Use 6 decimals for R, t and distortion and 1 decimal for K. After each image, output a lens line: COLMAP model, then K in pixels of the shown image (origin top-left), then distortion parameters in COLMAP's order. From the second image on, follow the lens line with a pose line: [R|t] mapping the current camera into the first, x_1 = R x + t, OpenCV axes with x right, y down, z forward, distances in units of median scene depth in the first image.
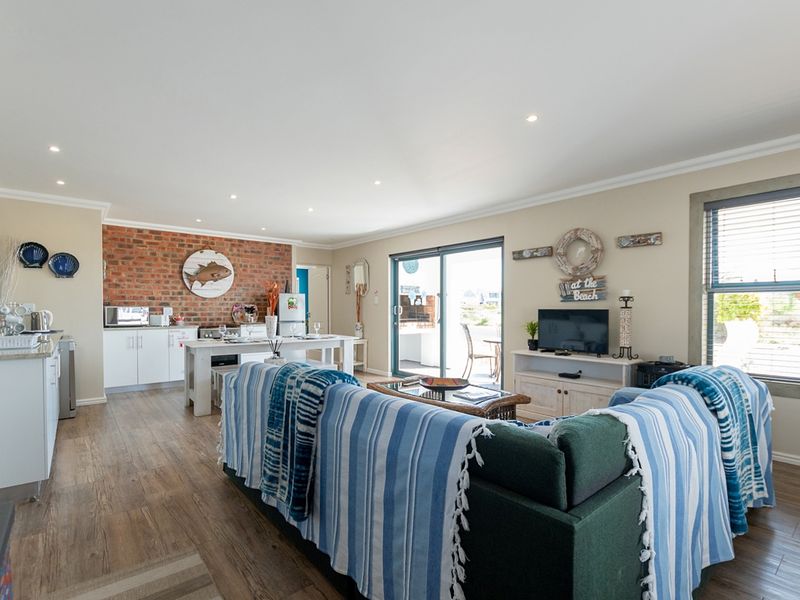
lens RADIAL K [[421.2, 0, 400.1], [0, 421.2, 305.9], [0, 0, 1]] dist [-0.000081, 0.000034]
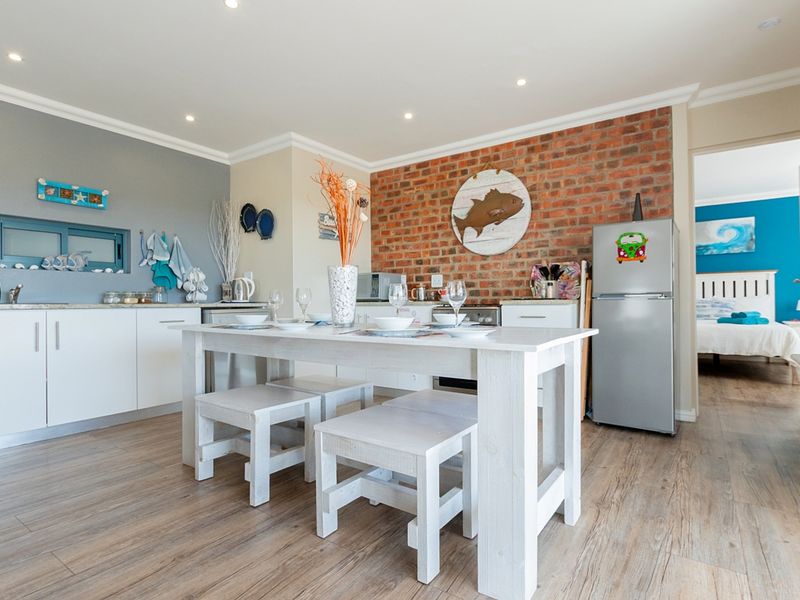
lens RADIAL K [[421.2, 0, 400.6], [0, 421.2, 297.8], [0, 0, 1]] dist [-0.000081, 0.000034]
pose [[0.285027, -0.012234, -0.958441, 0.055983], [0.006534, 0.999920, -0.010820, 0.045290], [0.958497, -0.003179, 0.285085, 0.743620]]
